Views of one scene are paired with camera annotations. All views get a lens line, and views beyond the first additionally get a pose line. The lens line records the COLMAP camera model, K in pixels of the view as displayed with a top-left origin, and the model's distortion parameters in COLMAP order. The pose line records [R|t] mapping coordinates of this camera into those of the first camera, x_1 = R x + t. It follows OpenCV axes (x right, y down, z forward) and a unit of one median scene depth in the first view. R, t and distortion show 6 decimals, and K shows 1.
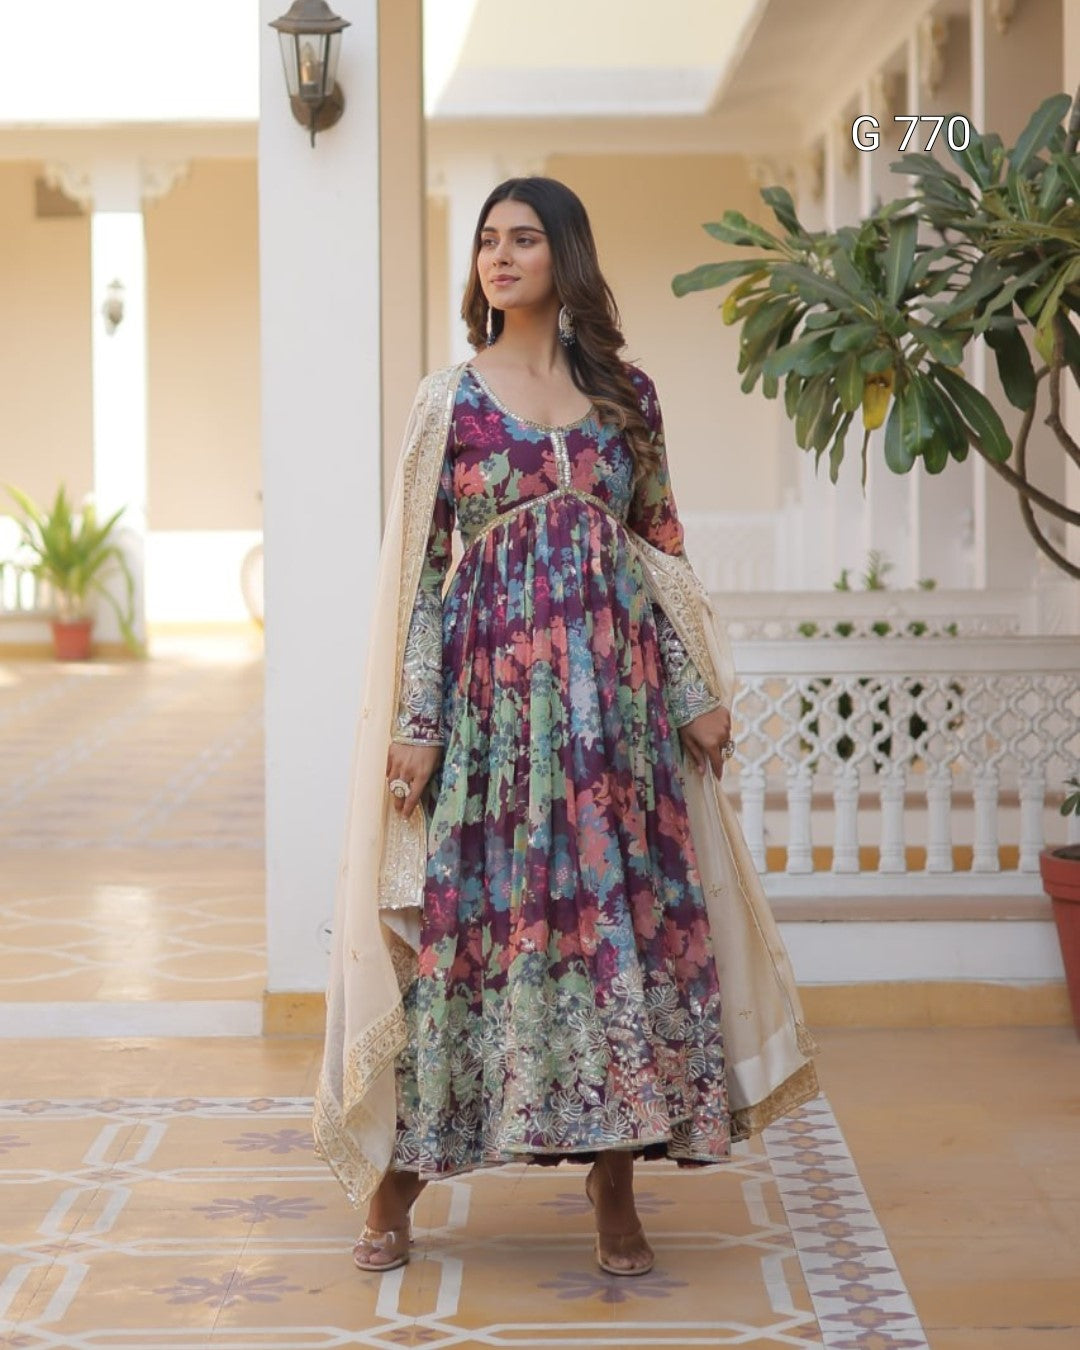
lens RADIAL K [[4152.0, 0, 514.7], [0, 4152.0, 595.1], [0, 0, 1]] dist [-0.004837, 0.057351]
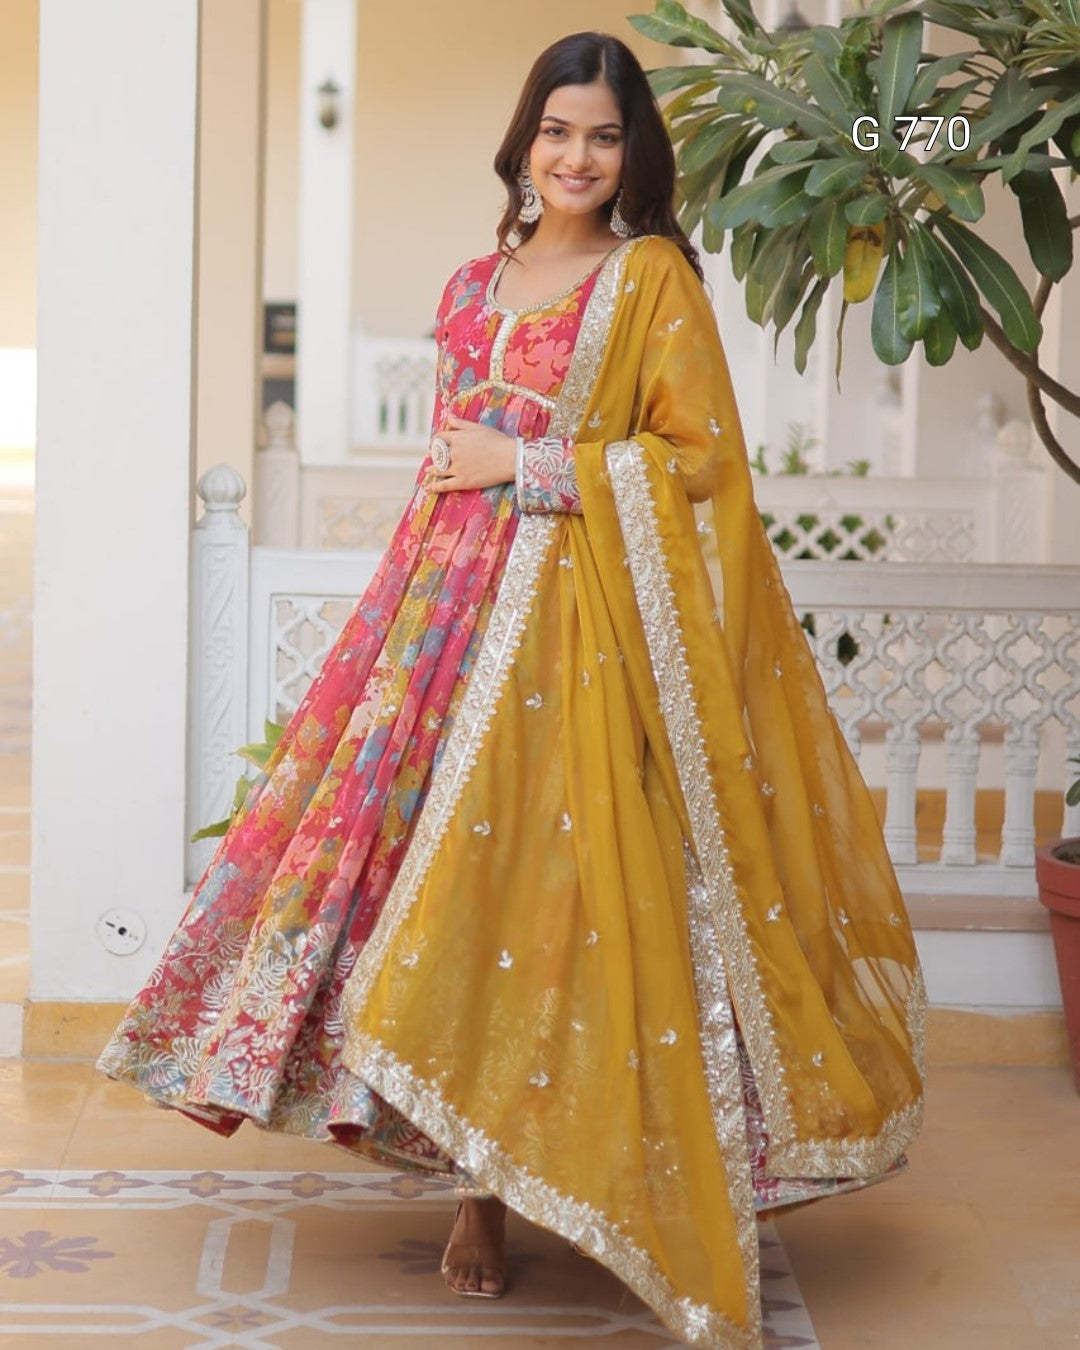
lens RADIAL K [[4150.1, 0, 540.9], [0, 4150.1, 618.0], [0, 0, 1]] dist [0.013485, -0.533100]
pose [[0.998697, 0.026172, 0.043815, -0.000350], [-0.028404, 0.998288, 0.051121, -0.019350], [-0.042402, -0.052299, 0.997731, 0.255420]]
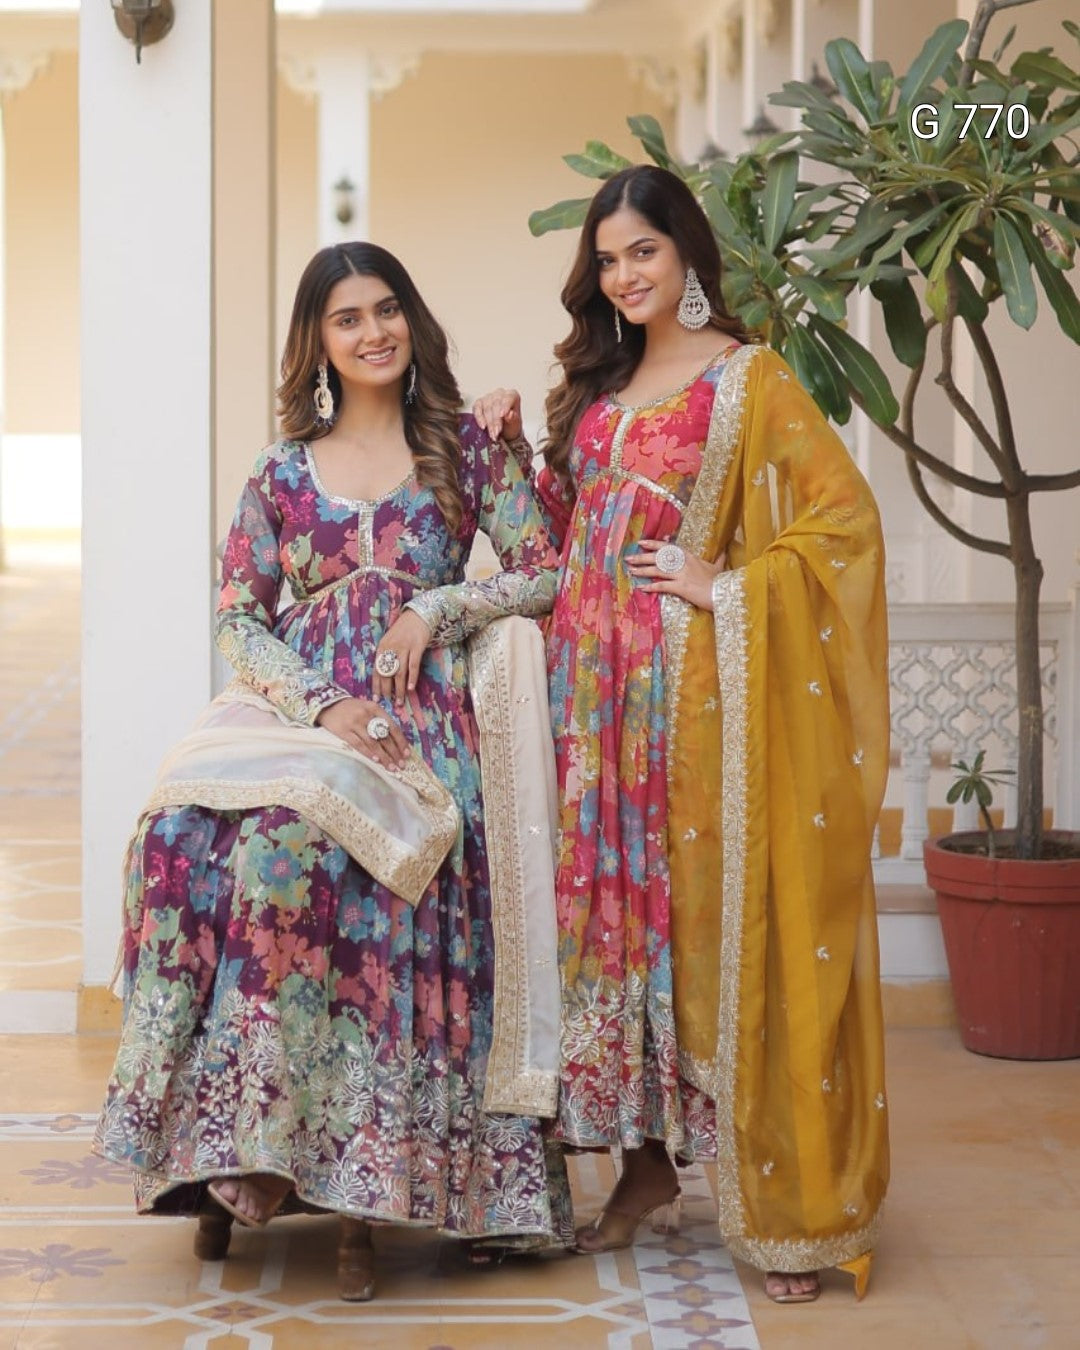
lens RADIAL K [[4152.8, 0, 540.2], [0, 4152.8, 559.9], [0, 0, 1]] dist [0.020543, -0.427516]
pose [[0.999364, 0.009351, 0.034404, 0.009991], [-0.010013, 0.999767, 0.019141, -0.018680], [-0.034217, -0.019473, 0.999225, 0.090625]]
